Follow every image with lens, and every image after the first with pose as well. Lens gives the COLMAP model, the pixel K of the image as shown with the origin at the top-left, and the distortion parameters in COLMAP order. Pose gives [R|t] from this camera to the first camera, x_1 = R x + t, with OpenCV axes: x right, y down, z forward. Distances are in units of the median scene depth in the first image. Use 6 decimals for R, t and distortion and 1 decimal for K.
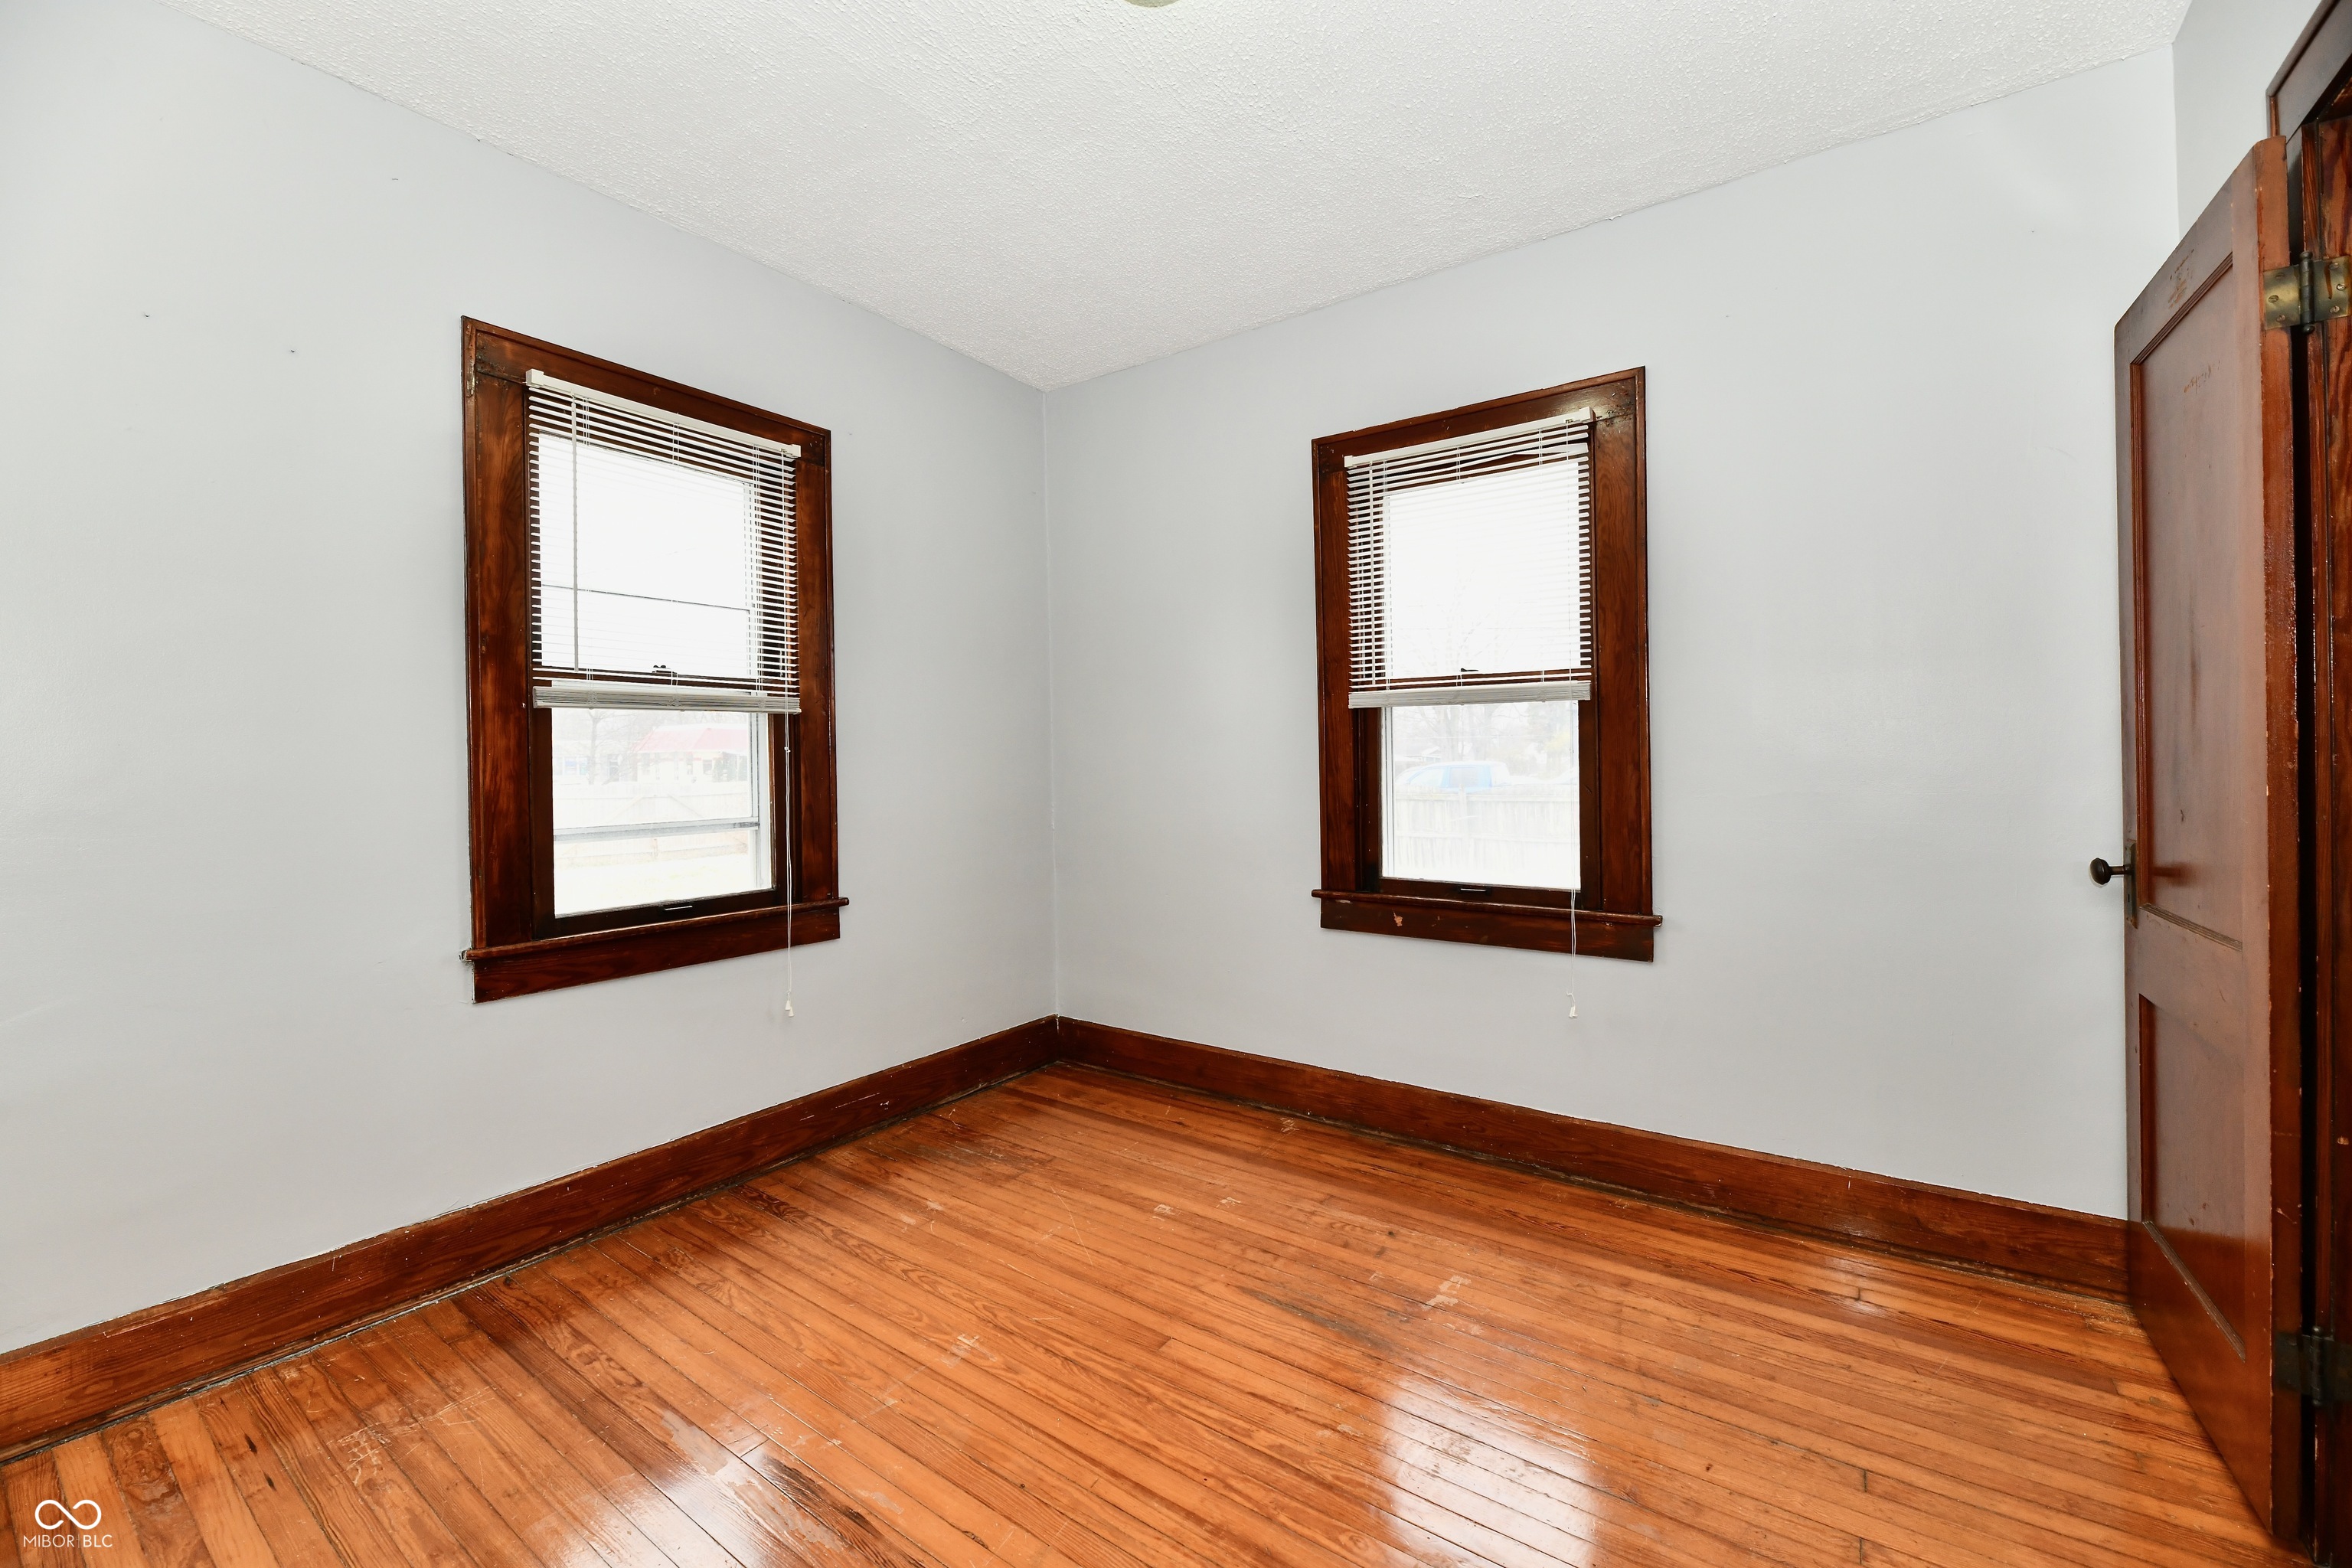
lens RADIAL K [[962.3, 0, 1169.3], [0, 962.3, 765.4], [0, 0, 1]] dist [0.000178, -0.003677]
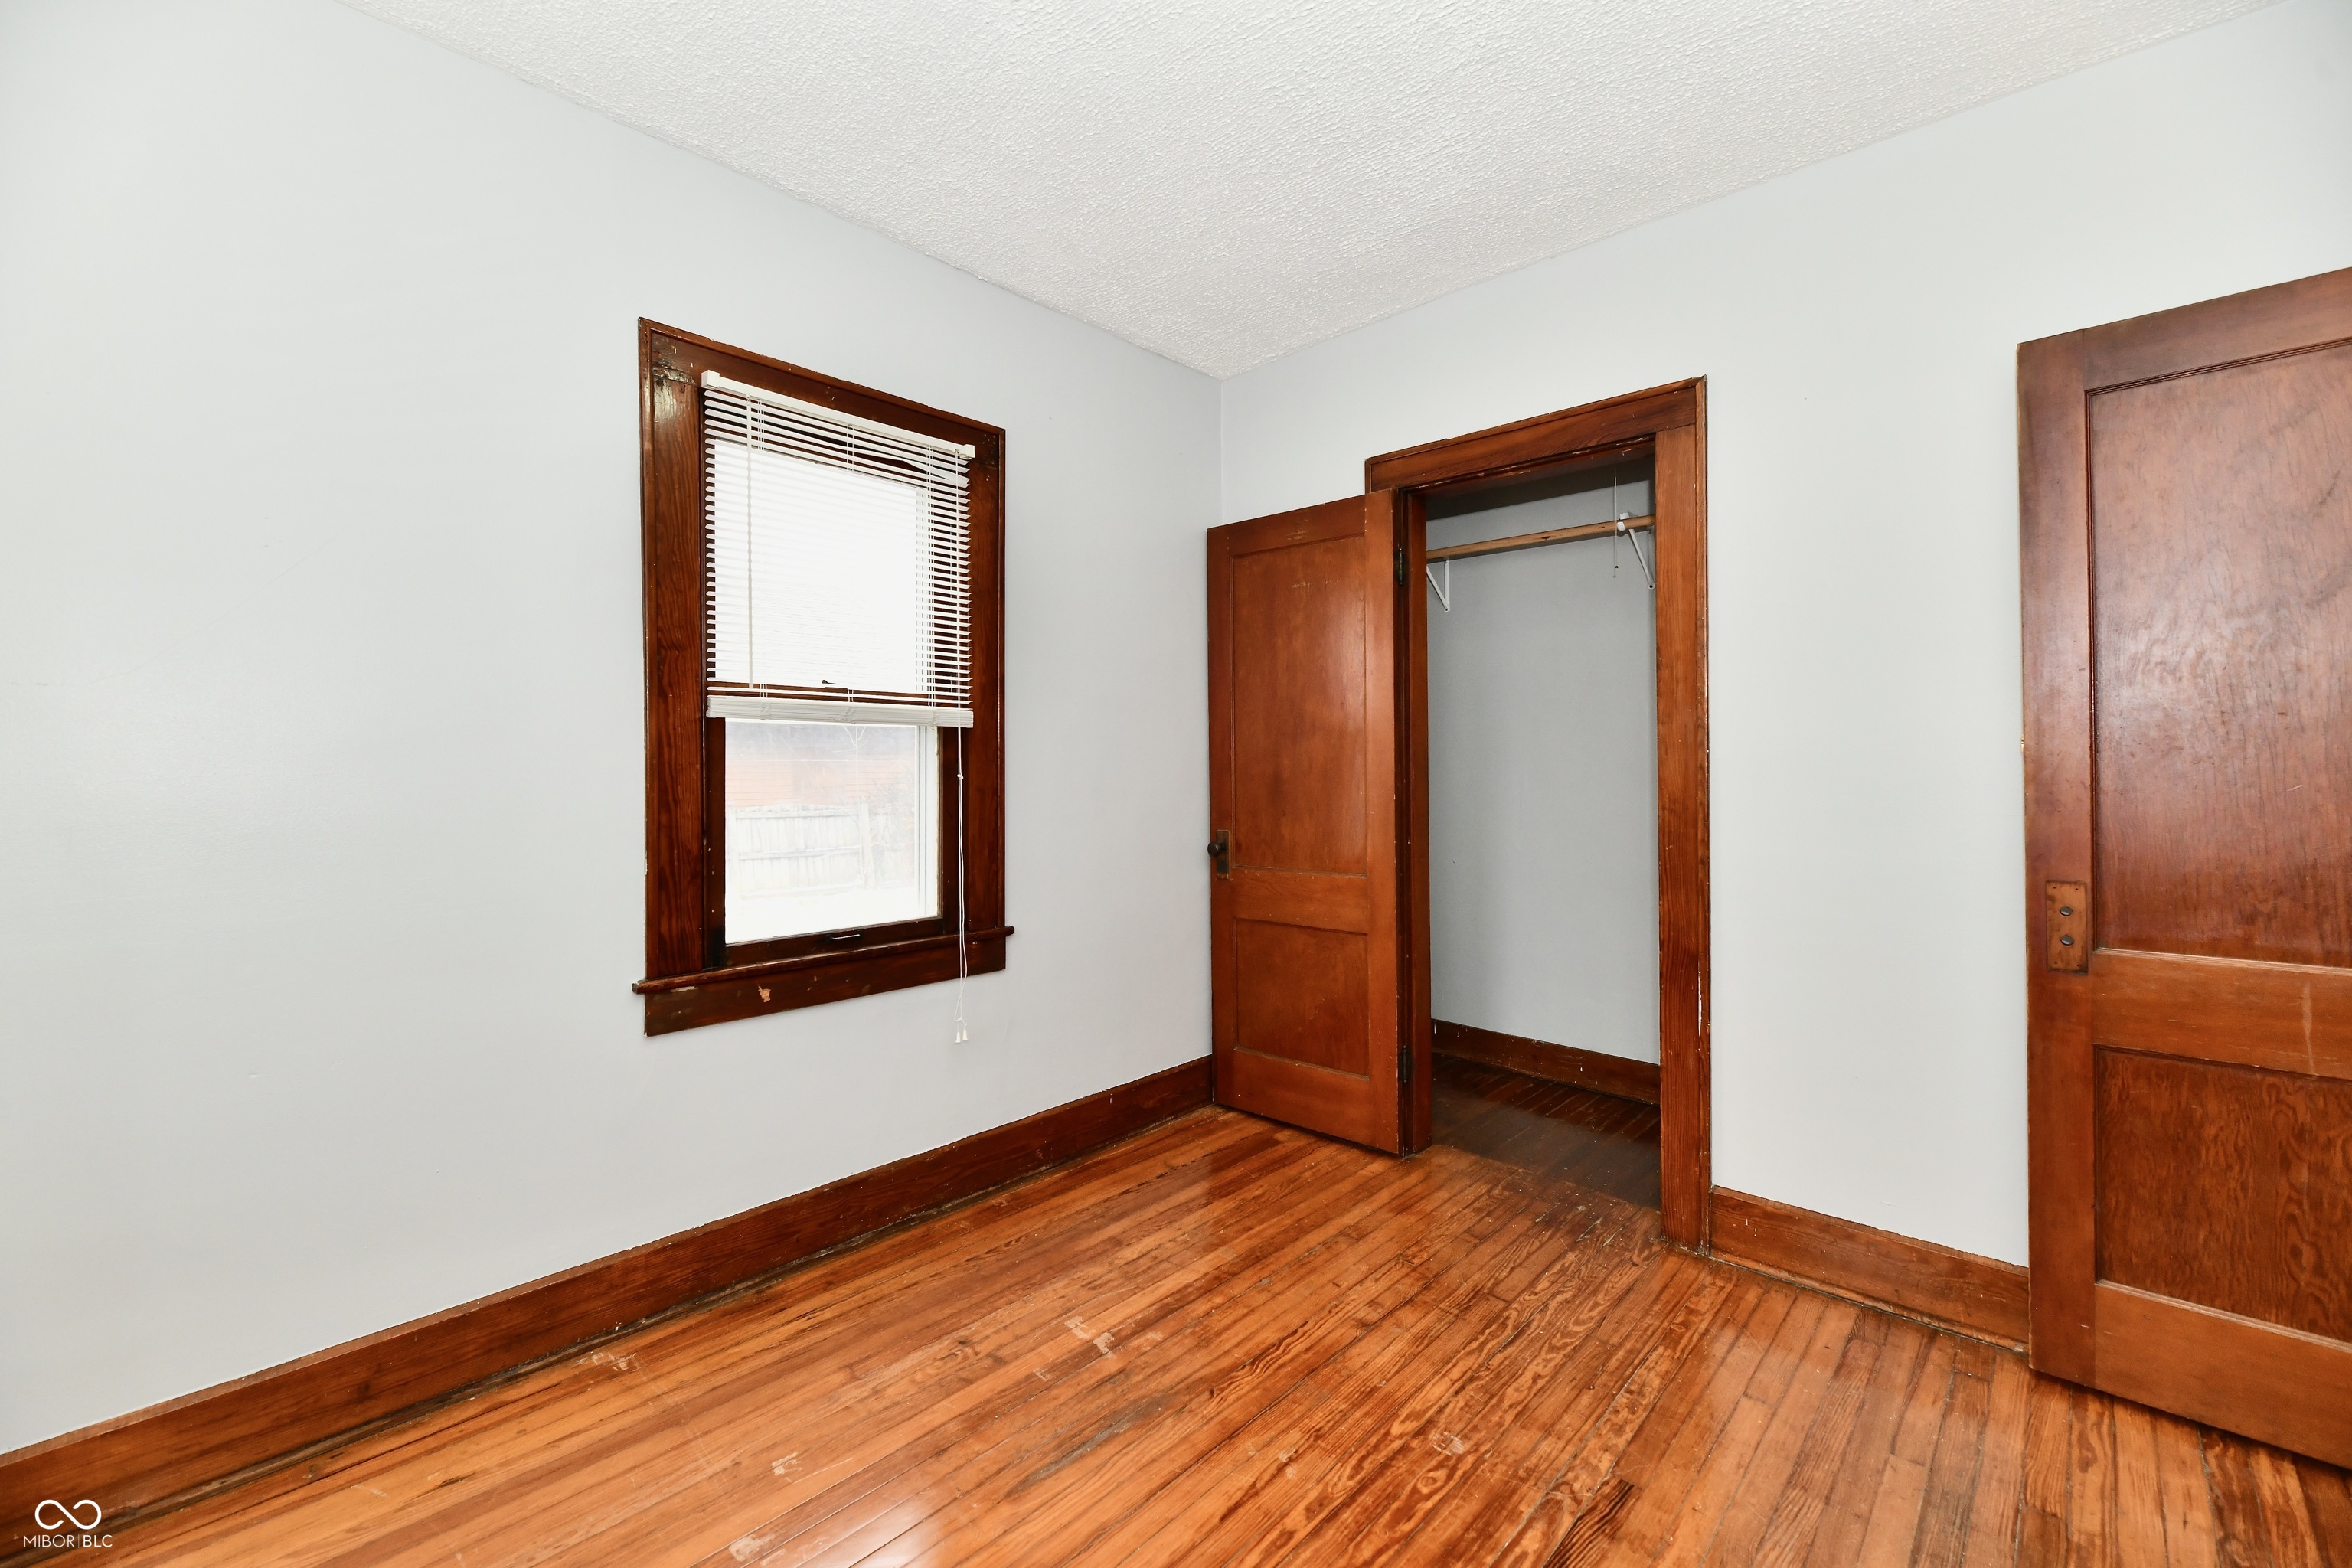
lens RADIAL K [[962.3, 0, 1169.3], [0, 962.3, 765.4], [0, 0, 1]] dist [0.000178, -0.003677]
pose [[0.142235, 0.014917, 0.989721, -0.602583], [0.012810, 0.999775, -0.016909, -0.007873], [-0.989750, 0.015083, 0.142012, 0.700301]]
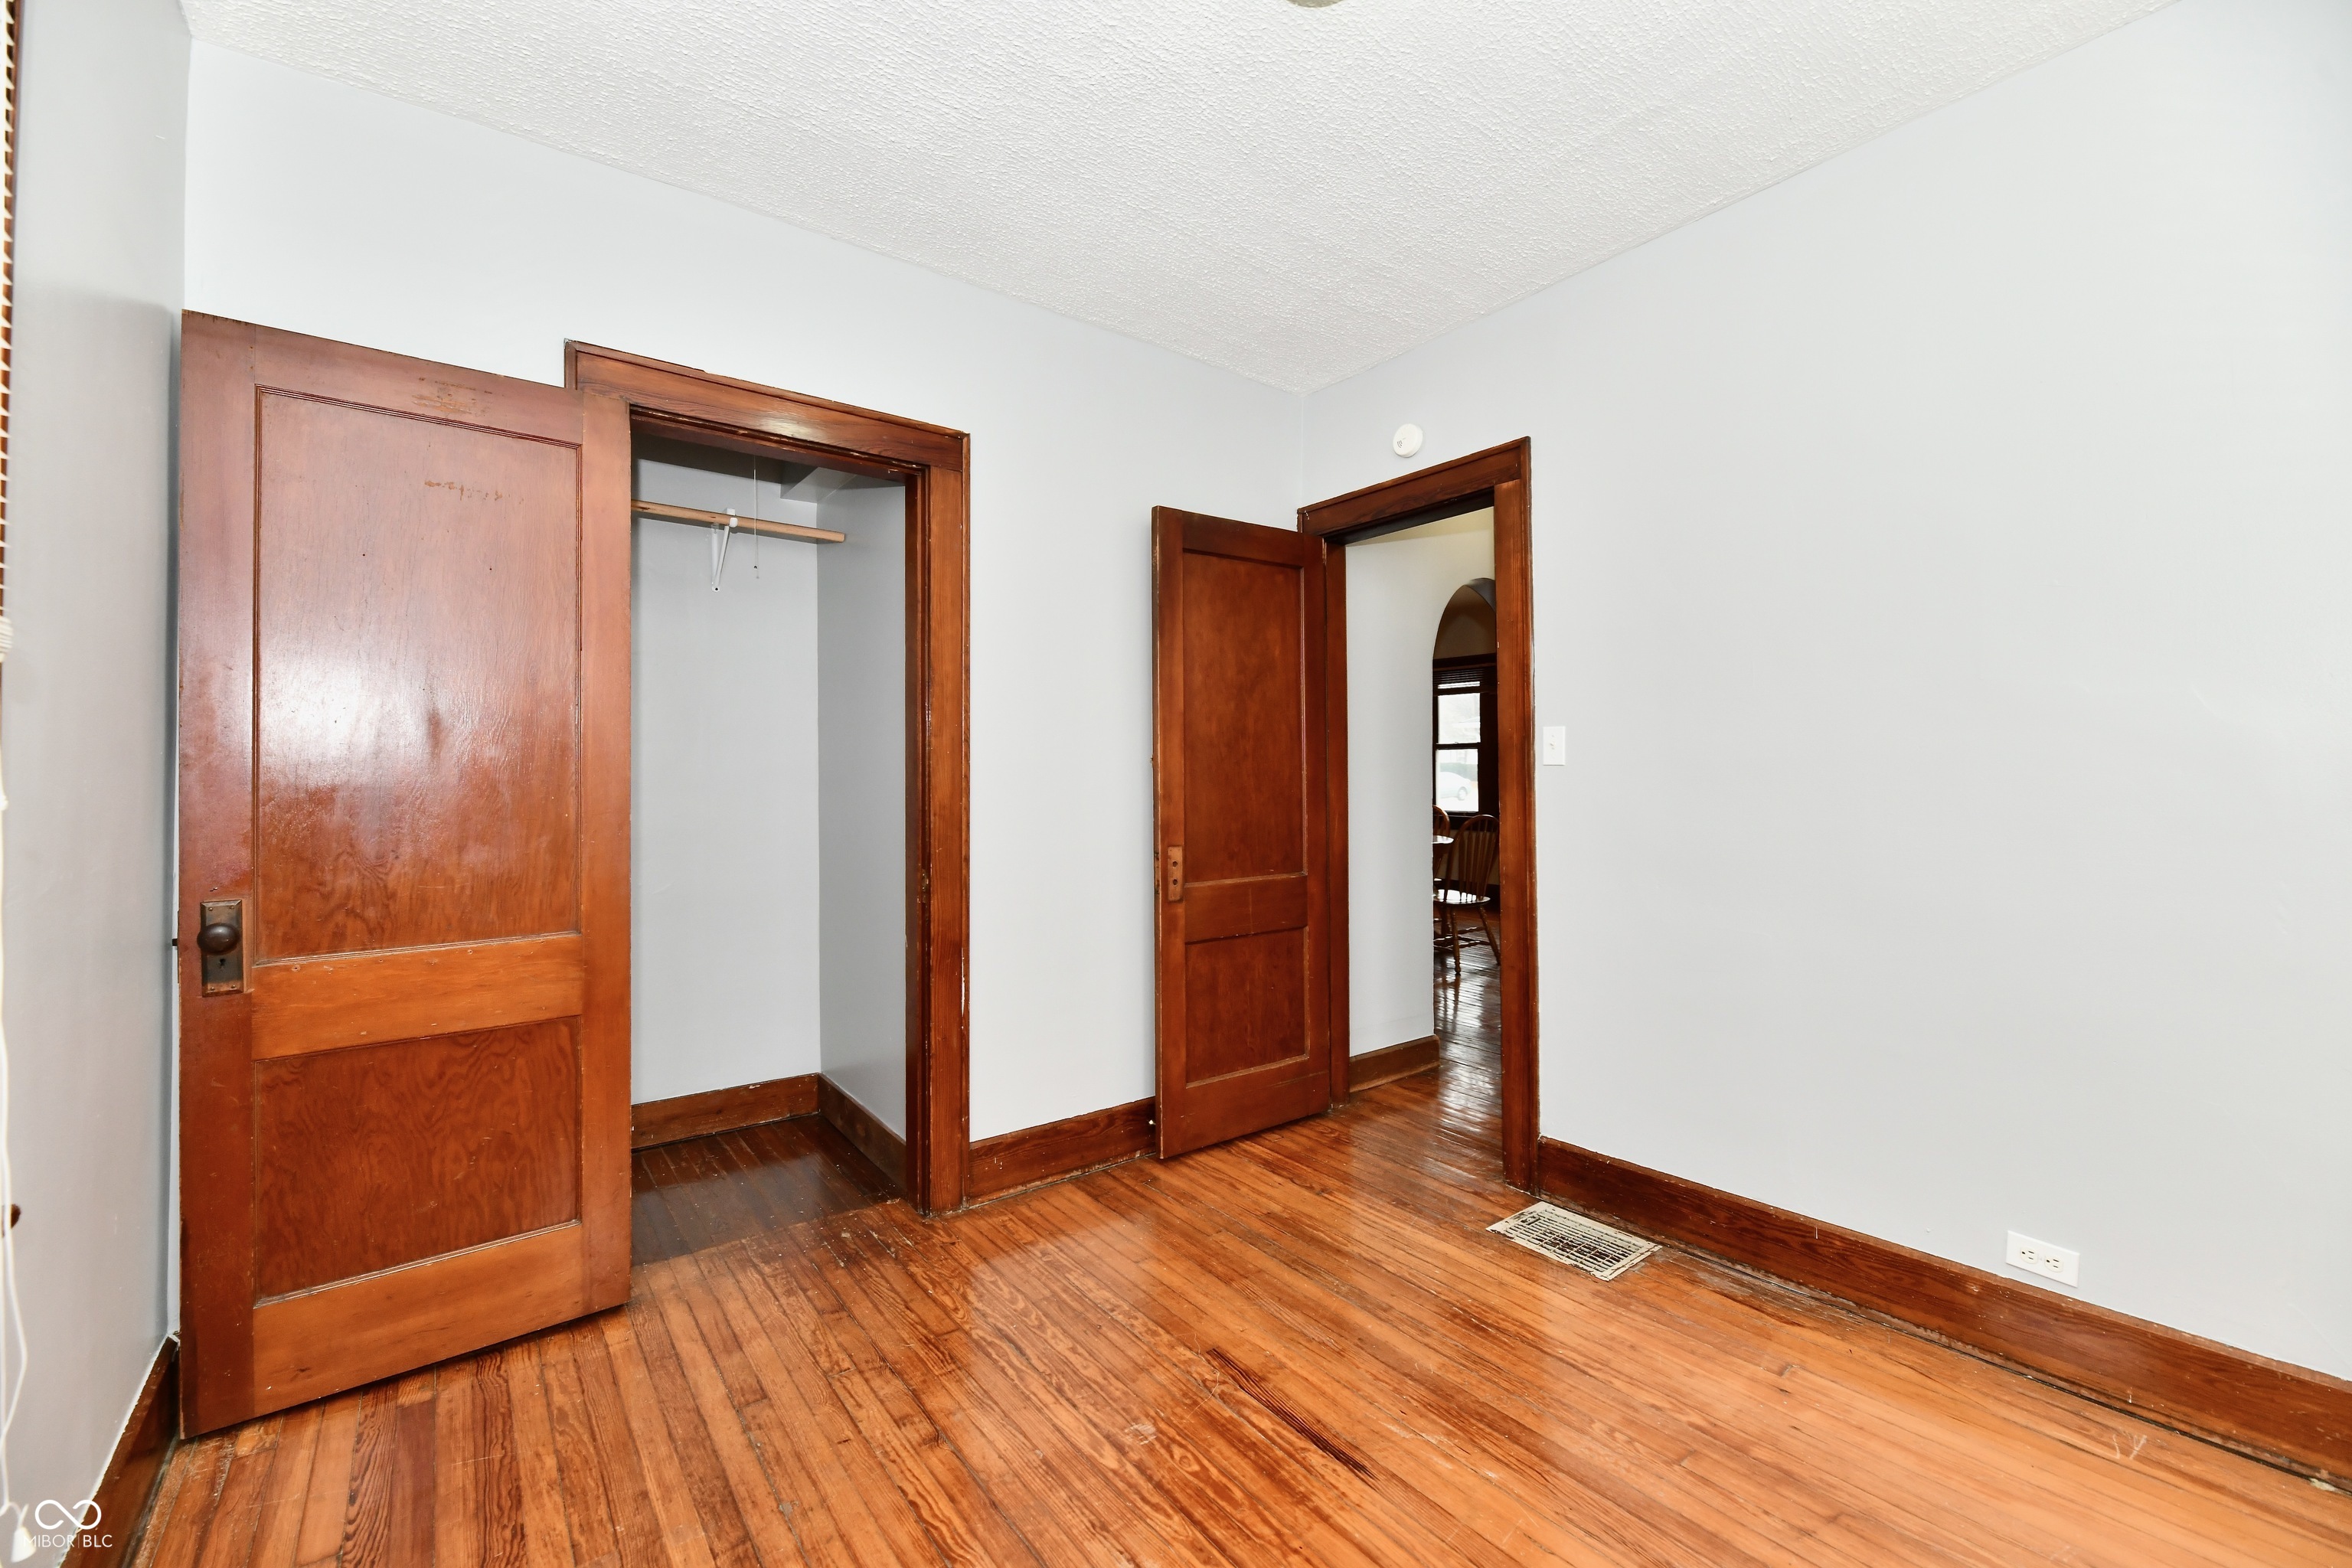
lens RADIAL K [[962.3, 0, 1169.3], [0, 962.3, 765.4], [0, 0, 1]] dist [0.000178, -0.003677]
pose [[-0.952437, 0.022472, 0.303906, -0.097826], [0.022866, 0.999736, -0.002262, -0.020507], [-0.303877, 0.004794, -0.952699, 1.312191]]
